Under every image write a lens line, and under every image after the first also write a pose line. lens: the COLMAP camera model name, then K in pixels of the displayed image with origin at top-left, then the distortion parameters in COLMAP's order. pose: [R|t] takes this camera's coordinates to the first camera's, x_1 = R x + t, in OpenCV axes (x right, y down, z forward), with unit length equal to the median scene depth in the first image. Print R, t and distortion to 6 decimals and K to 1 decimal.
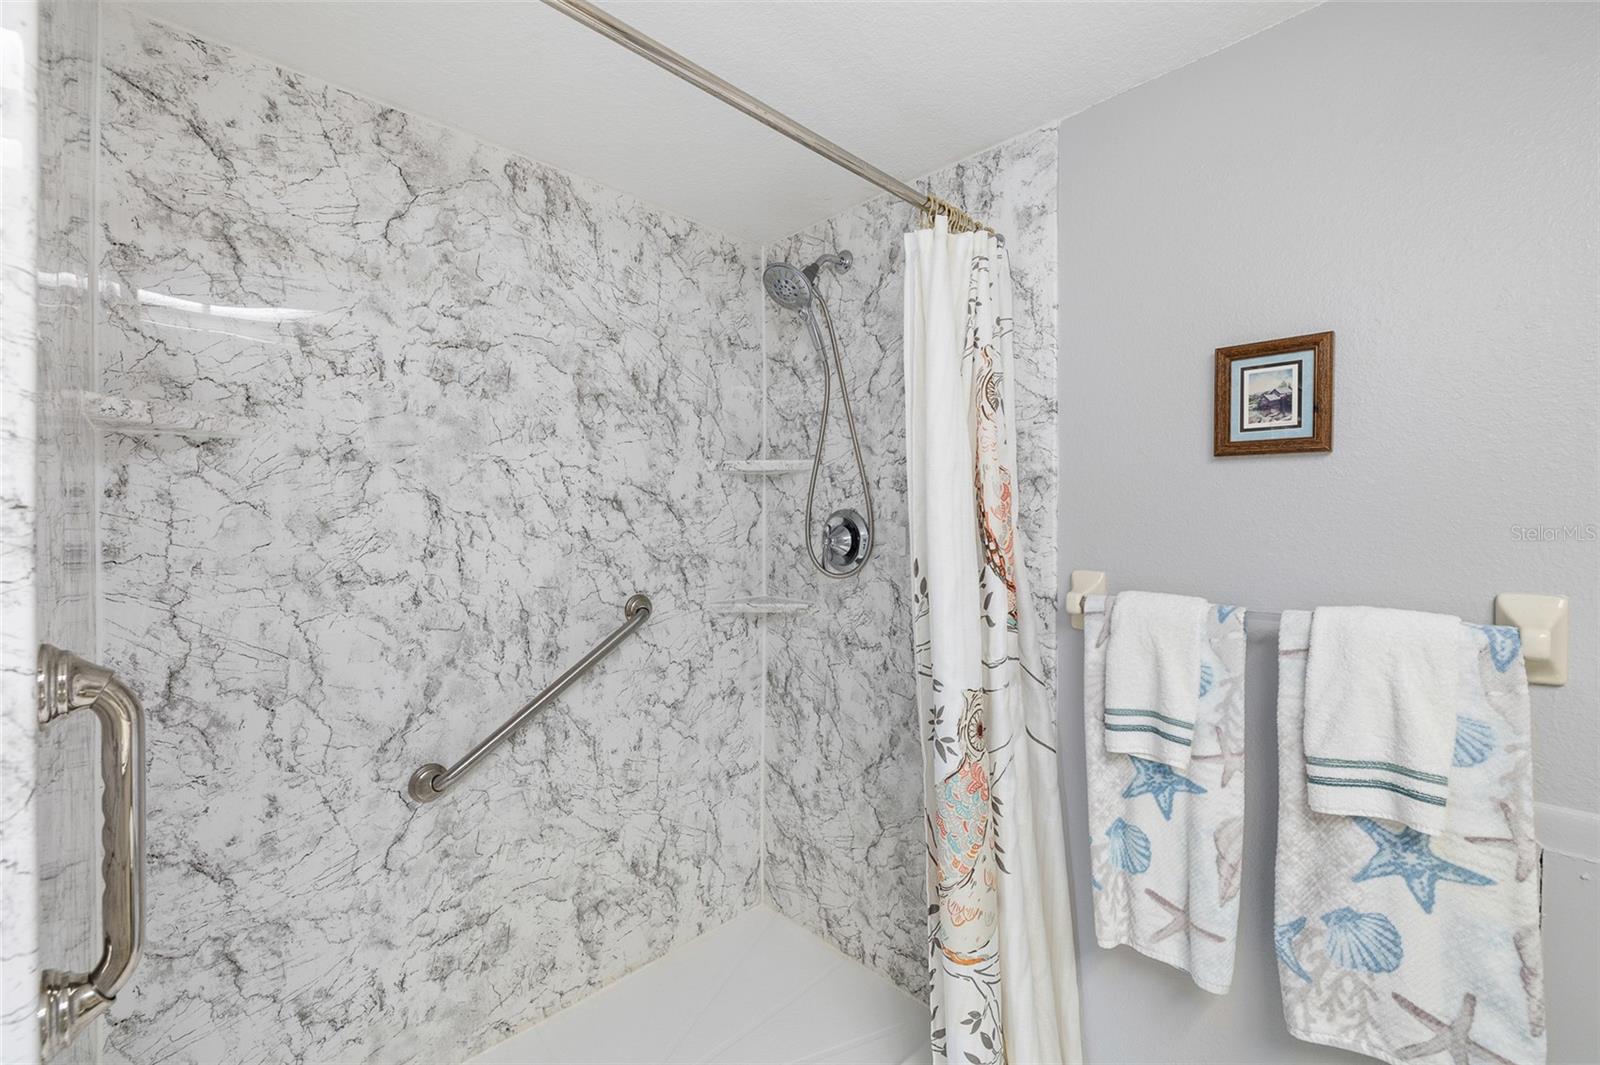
lens RADIAL K [[664.1, 0, 800.4], [0, 664.1, 522.4], [0, 0, 1]] dist [0.001319, -0.000464]
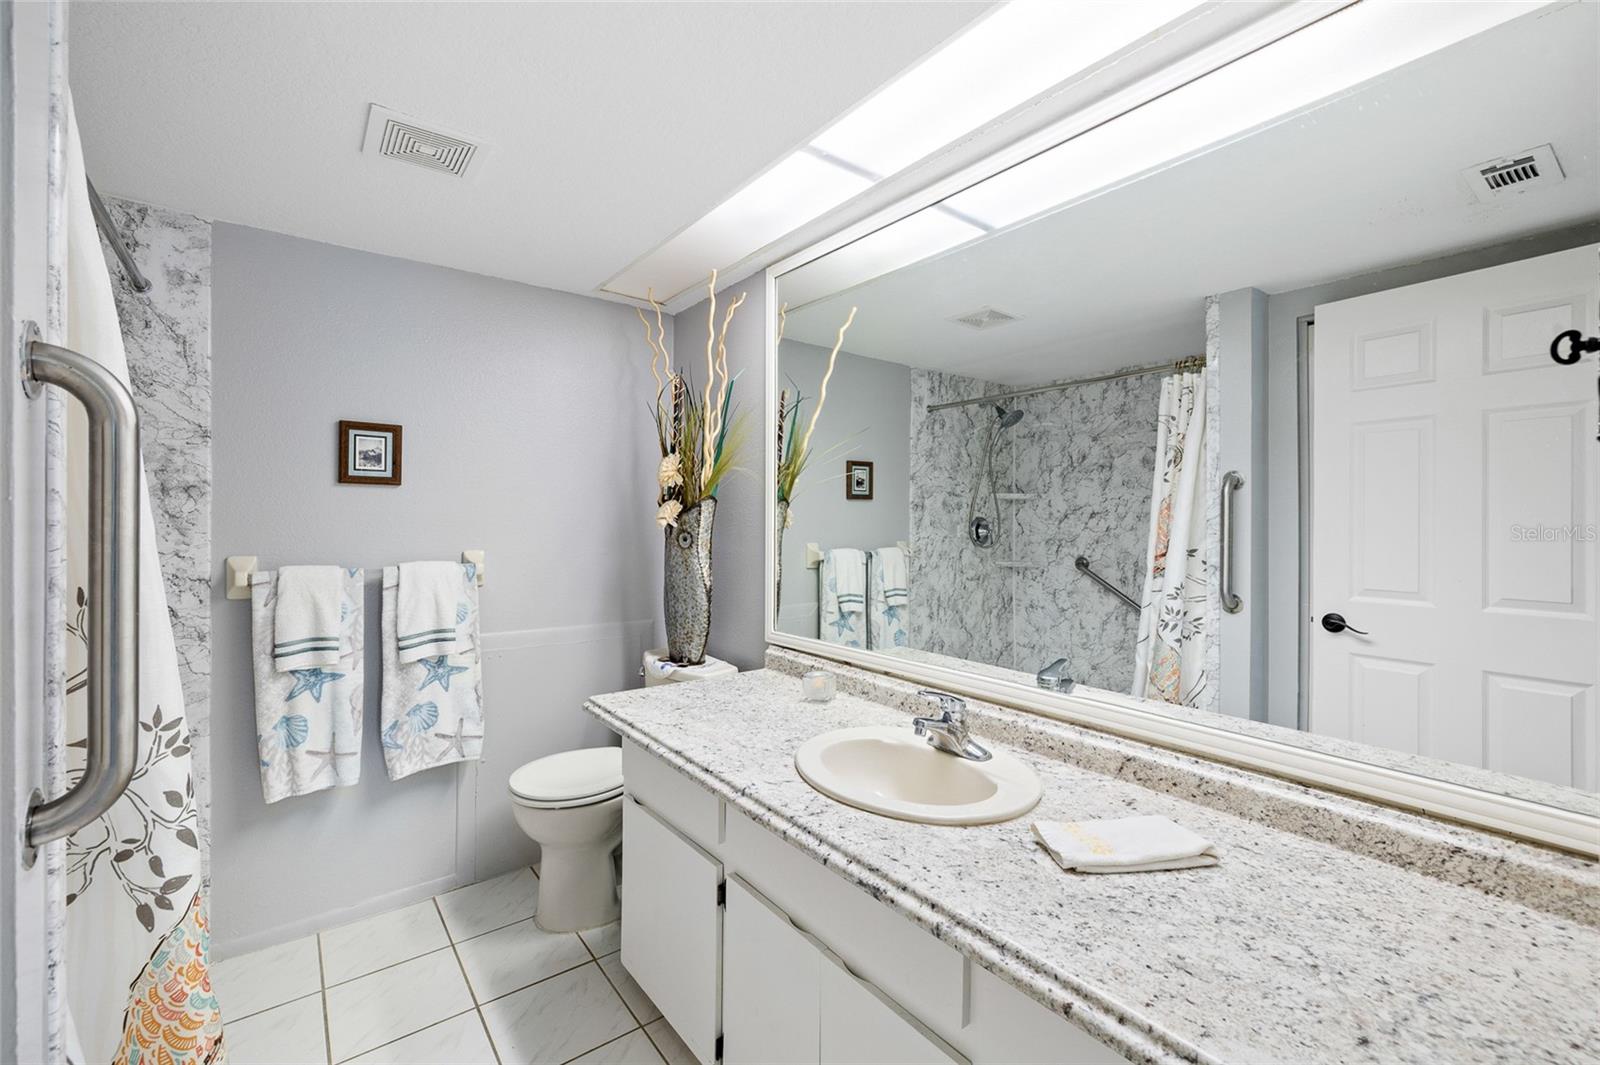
lens RADIAL K [[664.1, 0, 795.3], [0, 664.1, 524.9], [0, 0, 1]] dist [0.001319, -0.000464]
pose [[0.105647, -0.003439, 0.994398, -1.000995], [0.004648, 0.999985, 0.002965, 0.009883], [-0.994393, 0.004308, 0.105662, -0.364321]]
